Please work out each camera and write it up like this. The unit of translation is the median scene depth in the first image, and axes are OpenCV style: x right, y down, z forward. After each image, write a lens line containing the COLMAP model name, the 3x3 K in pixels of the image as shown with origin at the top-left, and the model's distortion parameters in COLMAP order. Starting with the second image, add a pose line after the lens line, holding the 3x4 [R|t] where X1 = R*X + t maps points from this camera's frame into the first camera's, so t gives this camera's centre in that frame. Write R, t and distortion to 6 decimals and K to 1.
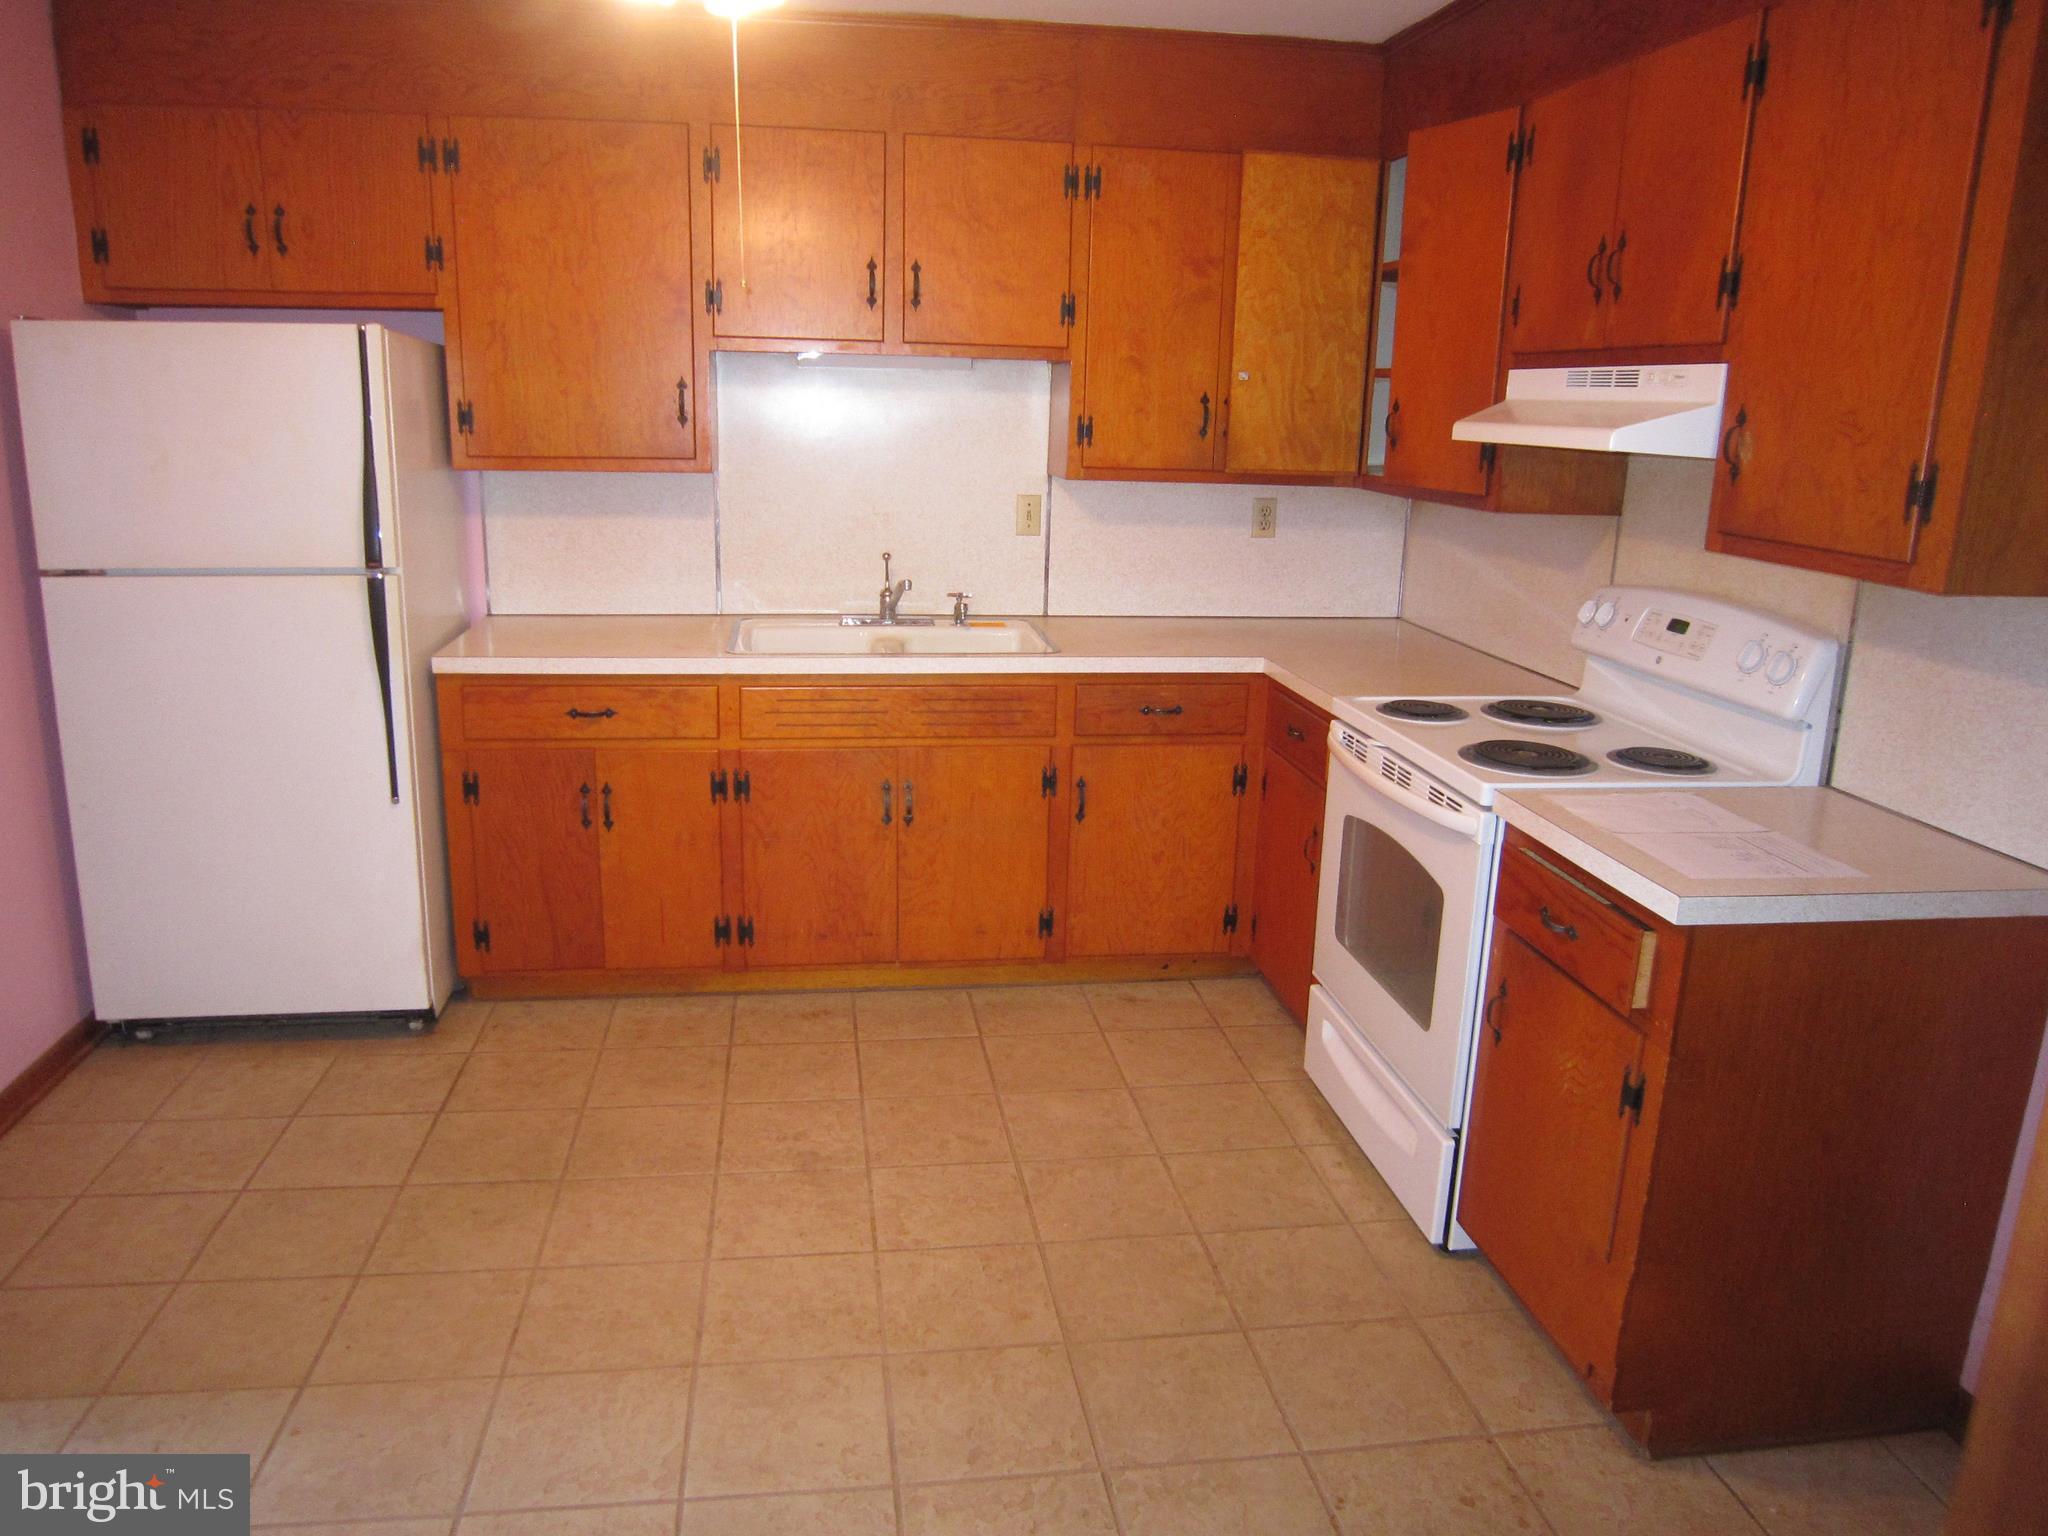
lens RADIAL K [[1425.4, 0, 1001.0], [0, 1425.4, 767.1], [0, 0, 1]] dist [-0.067149, 0.026075]
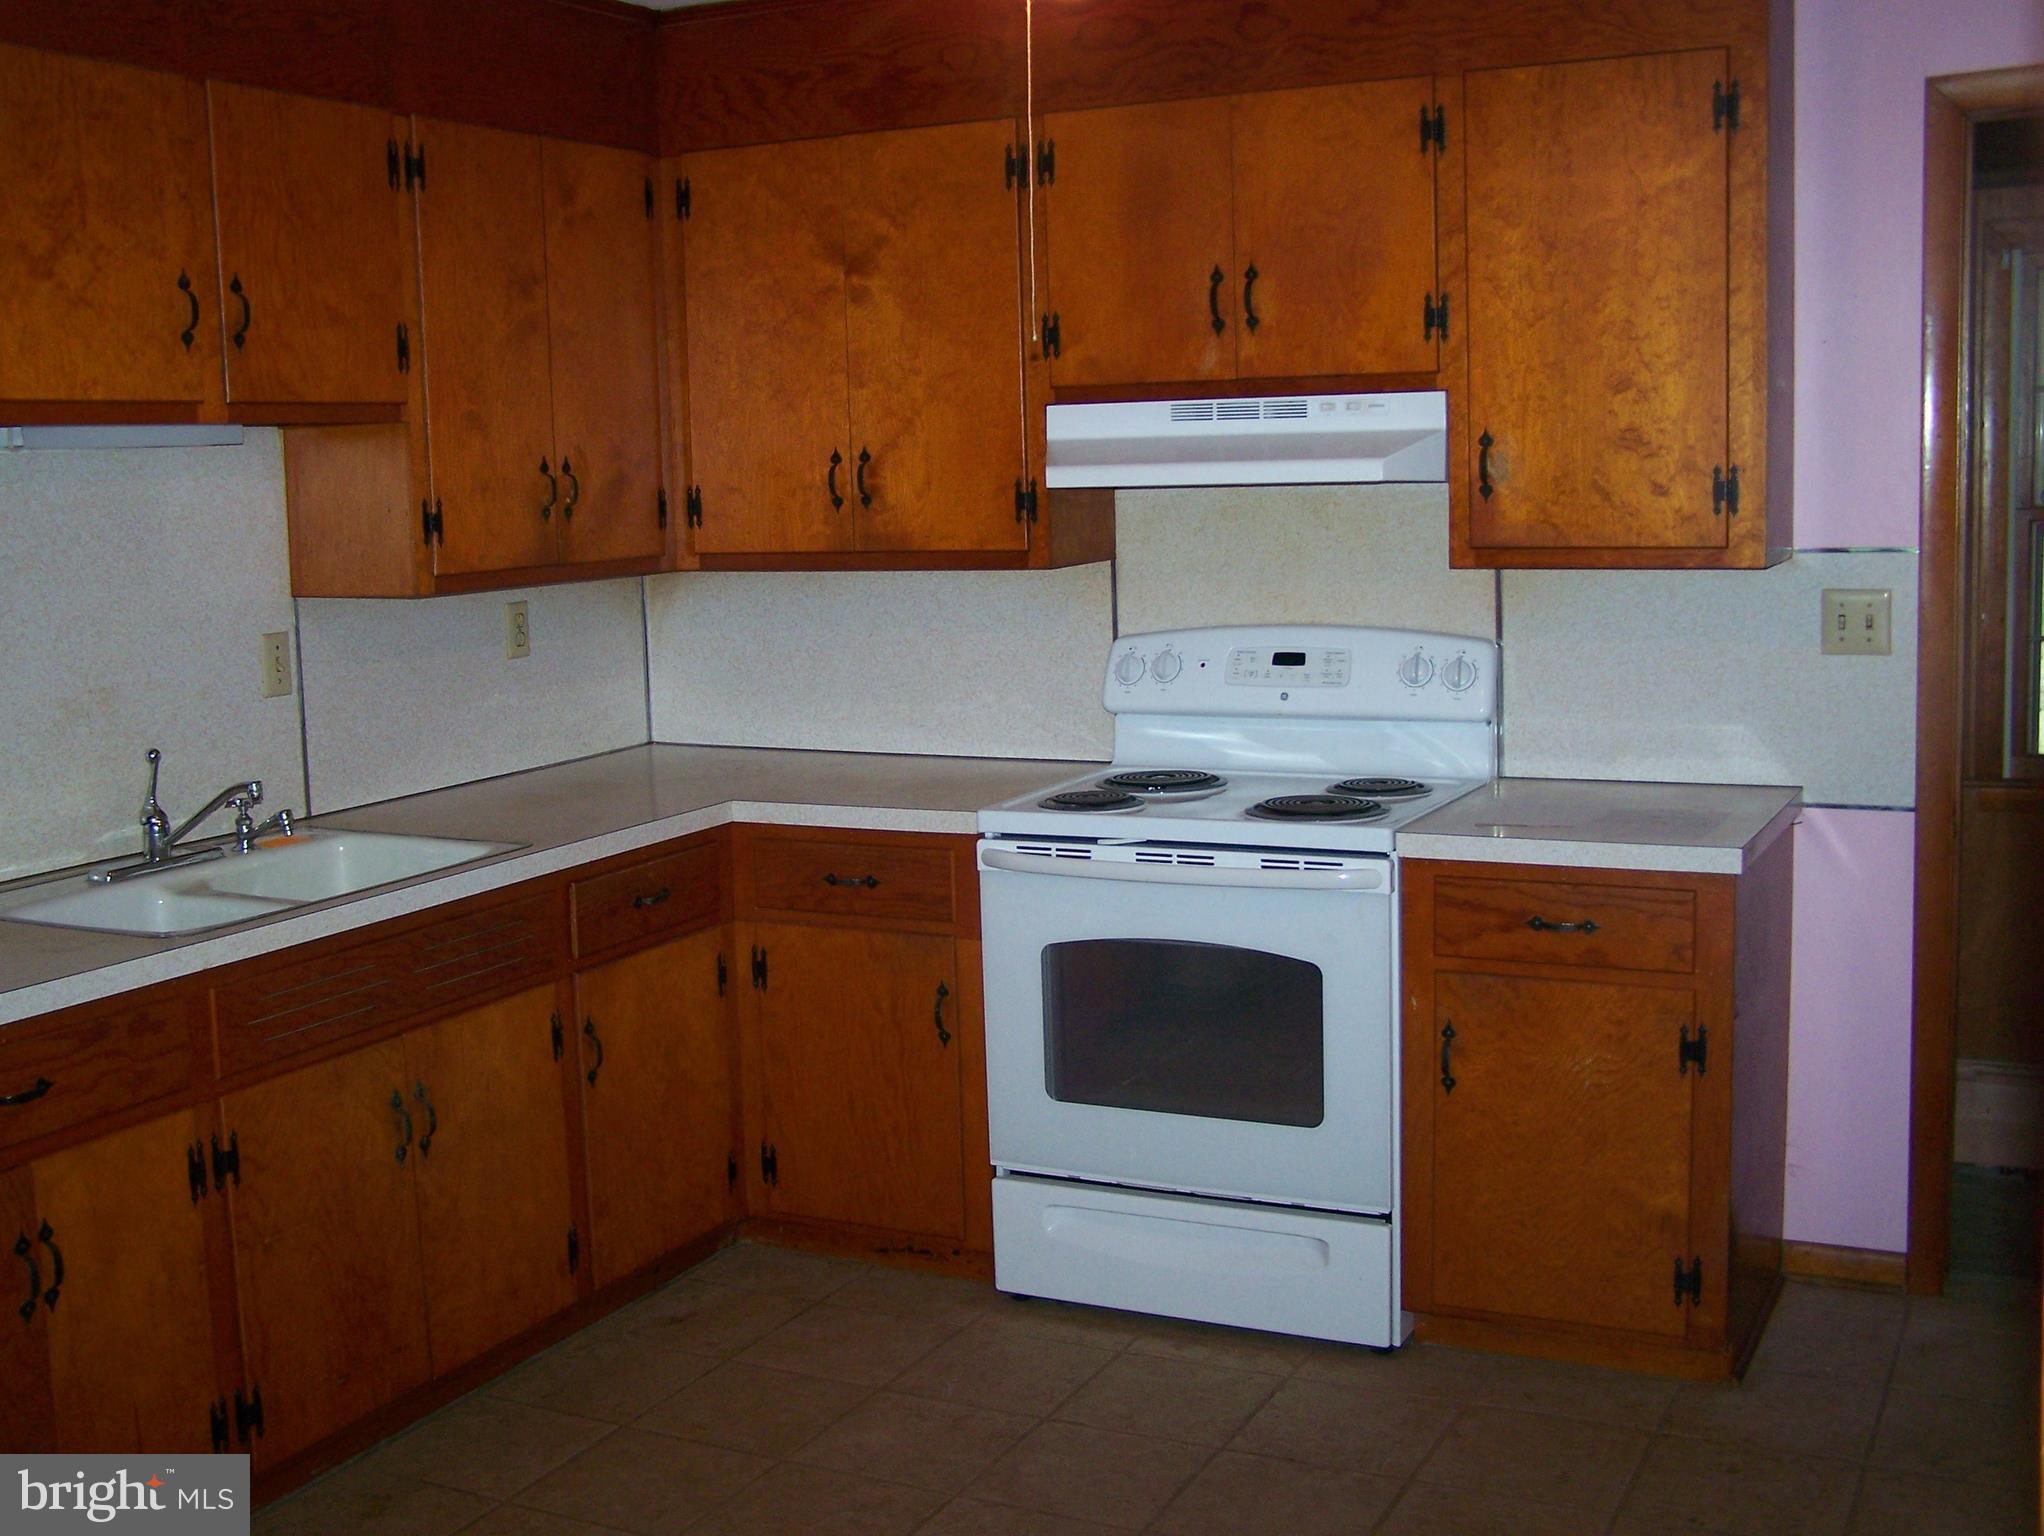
lens RADIAL K [[2313.6, 0, 916.0], [0, 2313.6, 761.4], [0, 0, 1]] dist [-0.180265, 0.344748]
pose [[0.591724, -0.148646, 0.792317, -0.818668], [0.247378, 0.968914, -0.002971, -0.080675], [-0.767246, 0.197760, 0.610102, 0.221815]]
